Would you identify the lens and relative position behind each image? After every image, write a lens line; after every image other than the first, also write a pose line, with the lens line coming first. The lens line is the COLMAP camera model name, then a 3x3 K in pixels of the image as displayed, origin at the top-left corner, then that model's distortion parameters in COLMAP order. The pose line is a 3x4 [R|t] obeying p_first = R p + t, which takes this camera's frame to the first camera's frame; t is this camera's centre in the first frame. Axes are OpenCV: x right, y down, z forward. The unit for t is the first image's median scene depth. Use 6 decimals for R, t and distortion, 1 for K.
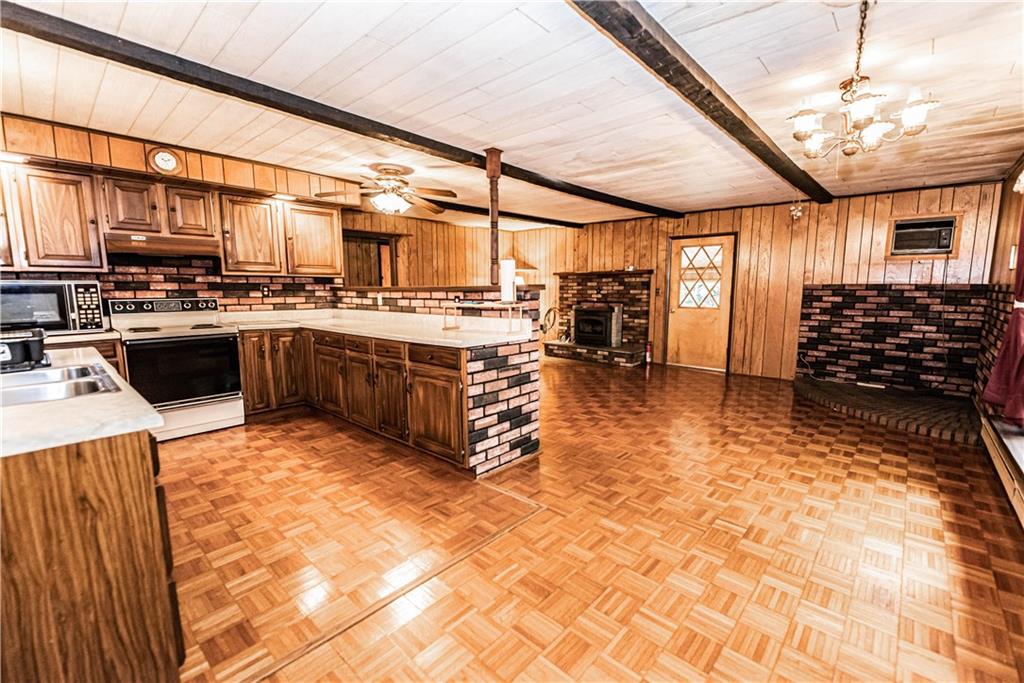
lens RADIAL K [[430.0, 0, 527.4], [0, 430.0, 343.0], [0, 0, 1]] dist [0.003761, -0.005099]
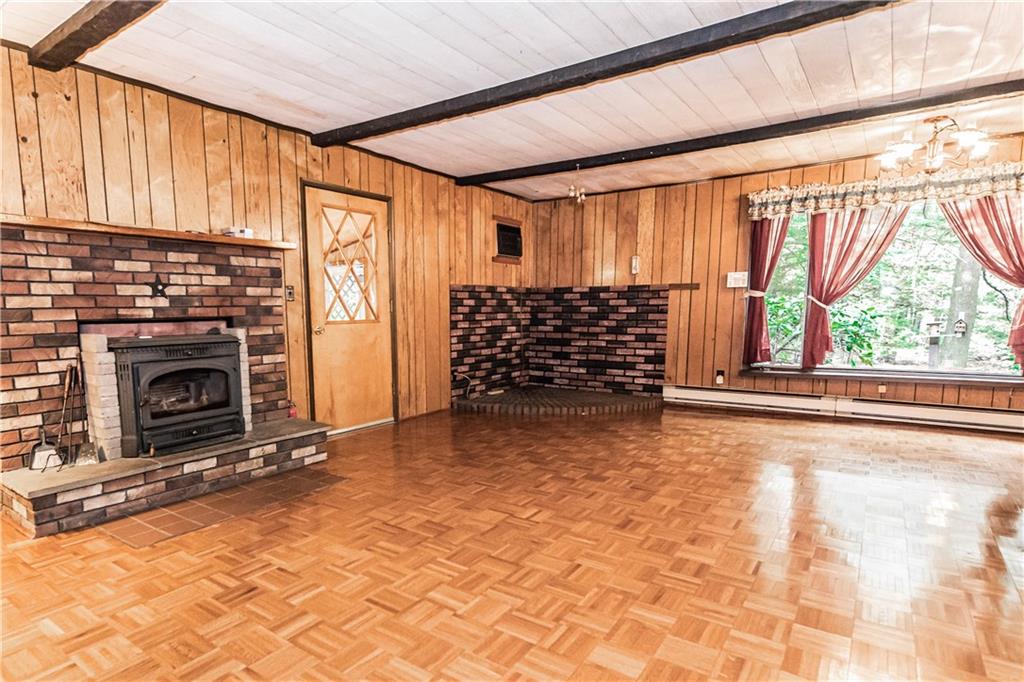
lens RADIAL K [[570.7, 0, 423.9], [0, 570.7, 383.6], [0, 0, 1]] dist [0.001104, -0.000555]
pose [[-0.049182, -0.130426, 0.990237, -0.498178], [0.138809, 0.980923, 0.136093, -0.129325], [-0.989097, 0.144147, -0.030139, 1.336596]]
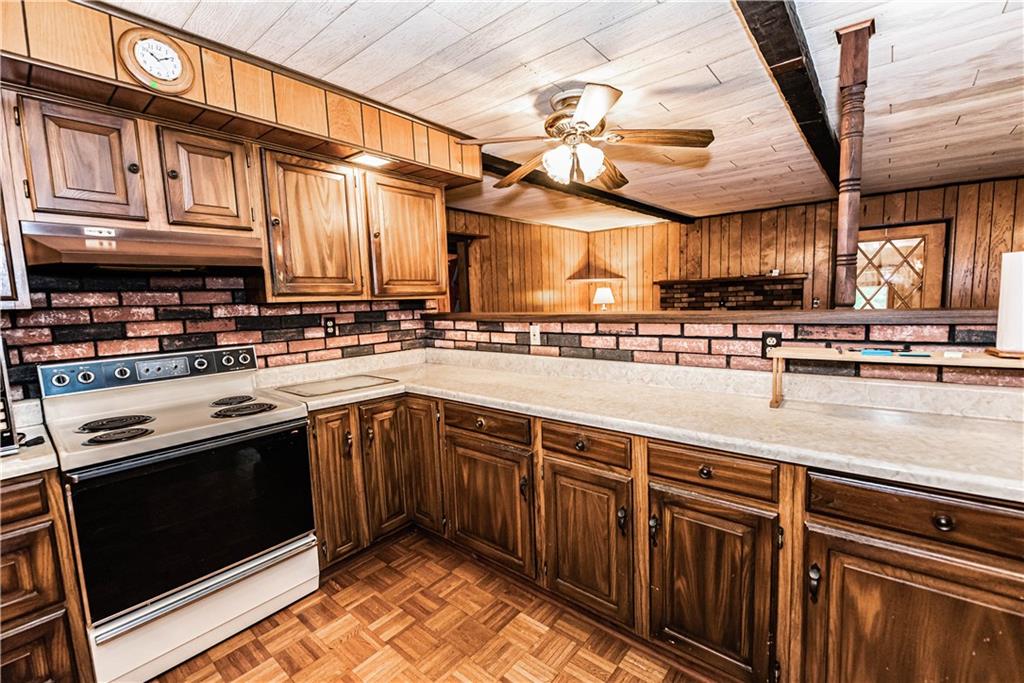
lens RADIAL K [[430.0, 0, 528.2], [0, 430.0, 343.2], [0, 0, 1]] dist [0.003761, -0.005099]
pose [[0.998742, -0.035732, 0.035176, -0.348818], [0.036517, 0.999092, -0.021936, -0.073356], [-0.034360, 0.023193, 0.999140, 0.393834]]
